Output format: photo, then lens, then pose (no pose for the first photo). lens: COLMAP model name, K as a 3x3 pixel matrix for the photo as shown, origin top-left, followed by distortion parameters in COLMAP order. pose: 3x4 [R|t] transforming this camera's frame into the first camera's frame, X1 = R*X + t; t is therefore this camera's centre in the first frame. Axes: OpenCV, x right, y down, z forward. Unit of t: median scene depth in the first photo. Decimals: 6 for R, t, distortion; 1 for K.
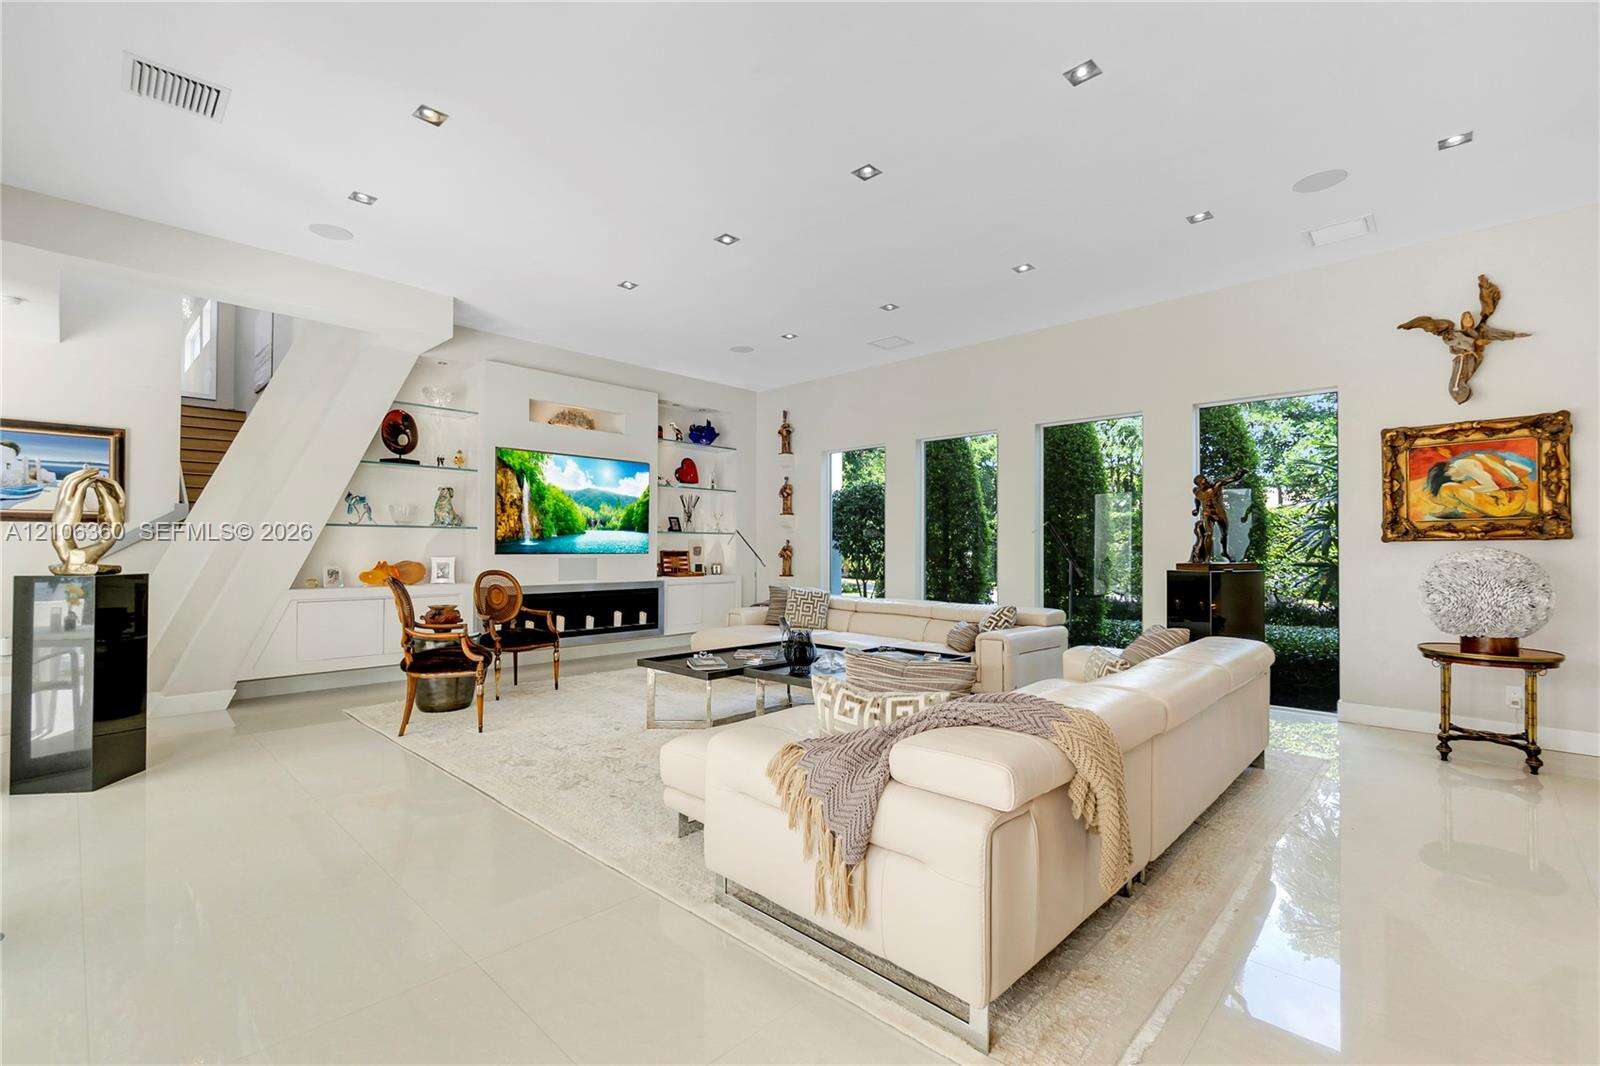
lens RADIAL K [[721.4, 0, 799.2], [0, 721.4, 580.6], [0, 0, 1]] dist [-0.000354, -0.000111]
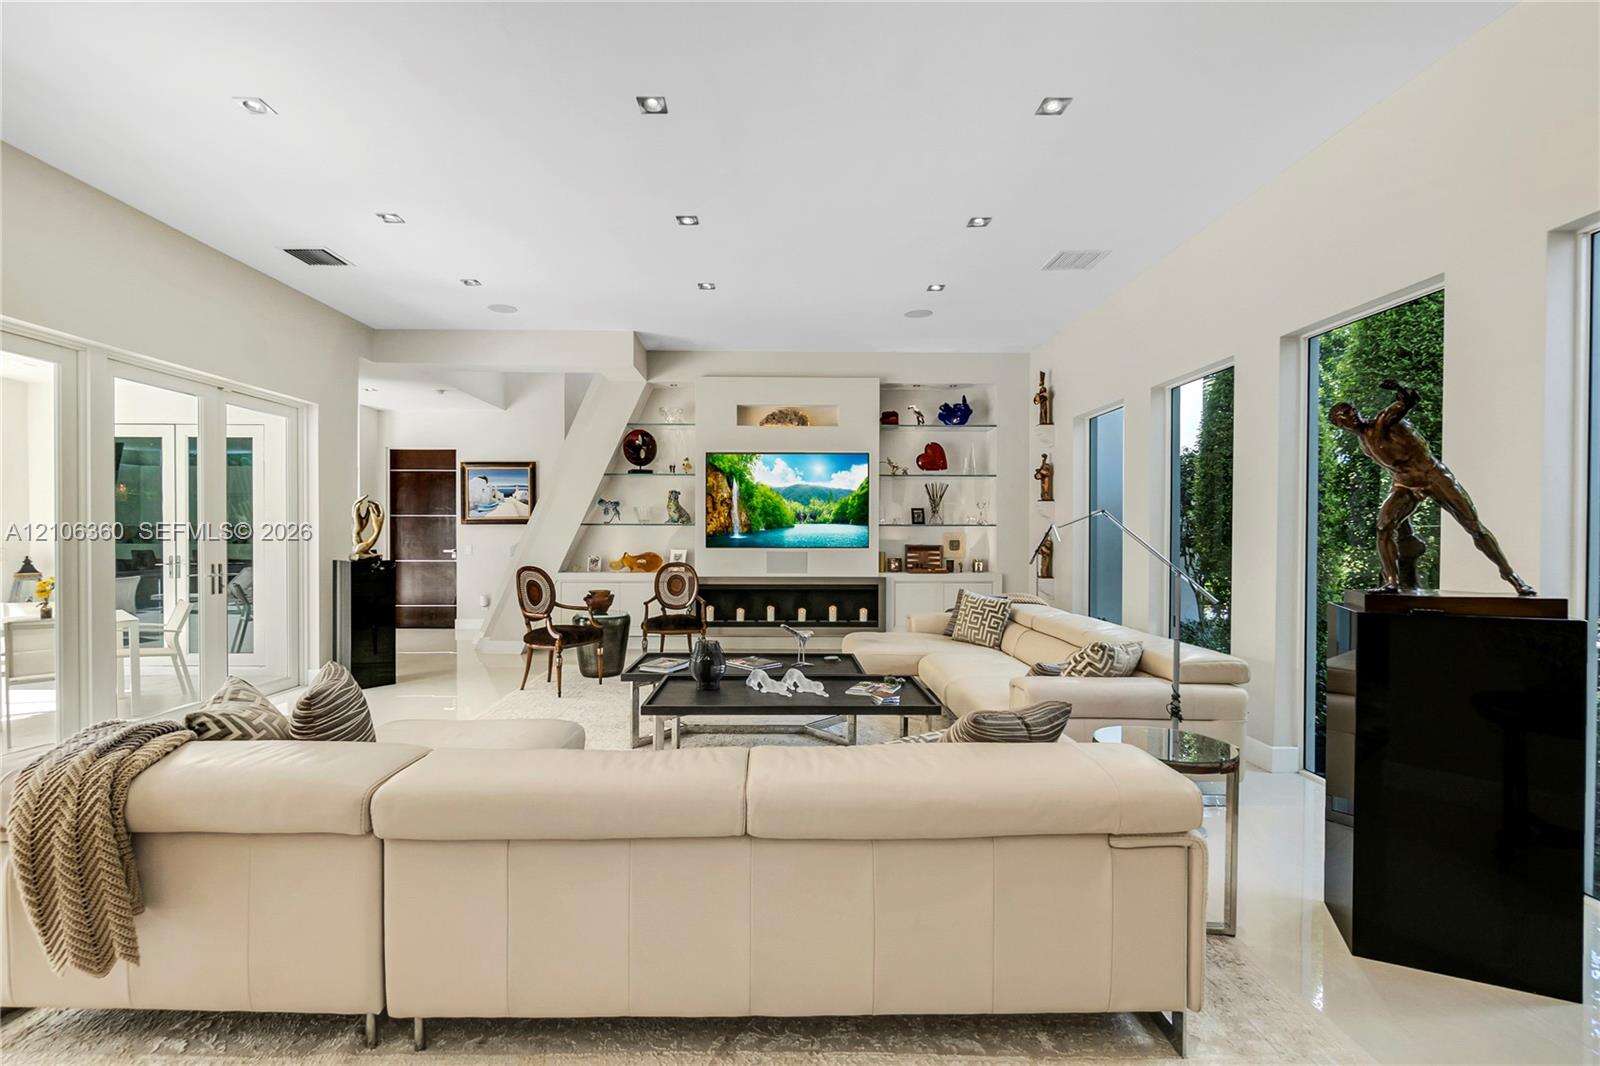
lens RADIAL K [[706.8, 0, 784.9], [0, 706.8, 540.9], [0, 0, 1]] dist [-0.000885, -0.000060]
pose [[0.696588, 0.003350, -0.717463, 0.410502], [-0.033516, 0.999049, -0.027876, -0.017848], [0.716688, 0.043464, 0.696038, 0.294002]]
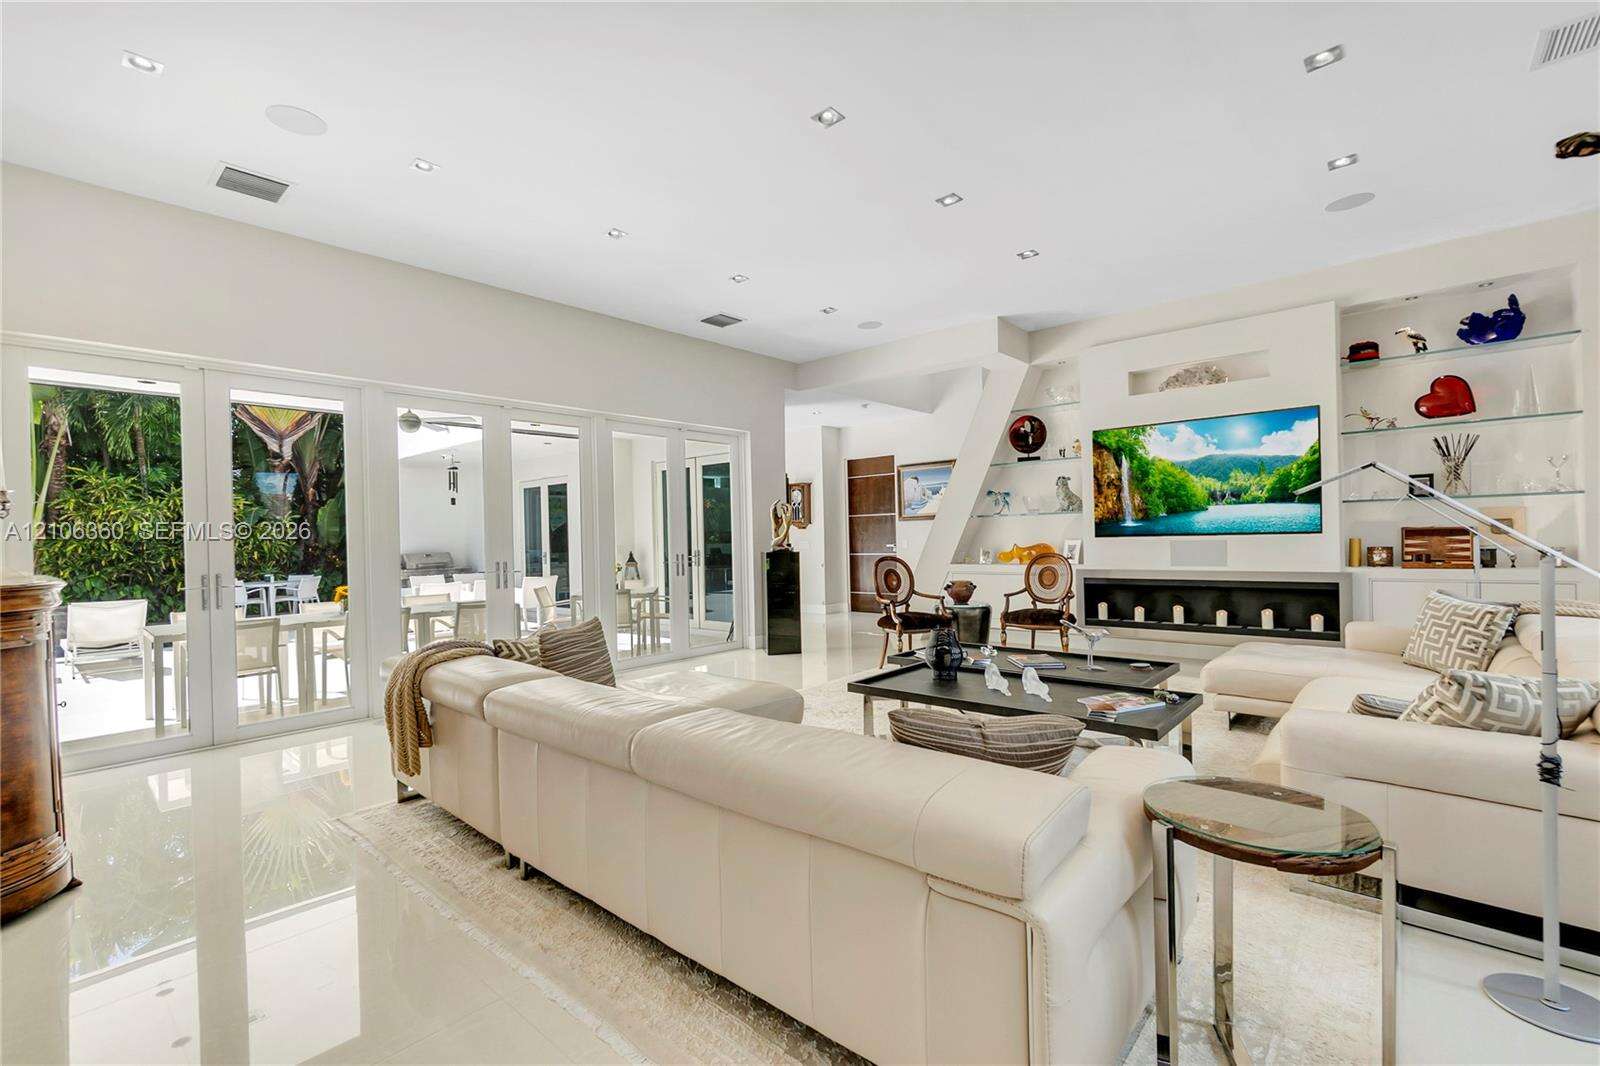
lens RADIAL K [[706.8, 0, 784.9], [0, 706.8, 540.9], [0, 0, 1]] dist [-0.000885, -0.000060]
pose [[0.025004, -0.000709, -0.999687, 0.502309], [-0.024660, 0.999695, -0.001325, -0.016572], [0.999383, 0.024686, 0.024979, 0.493579]]
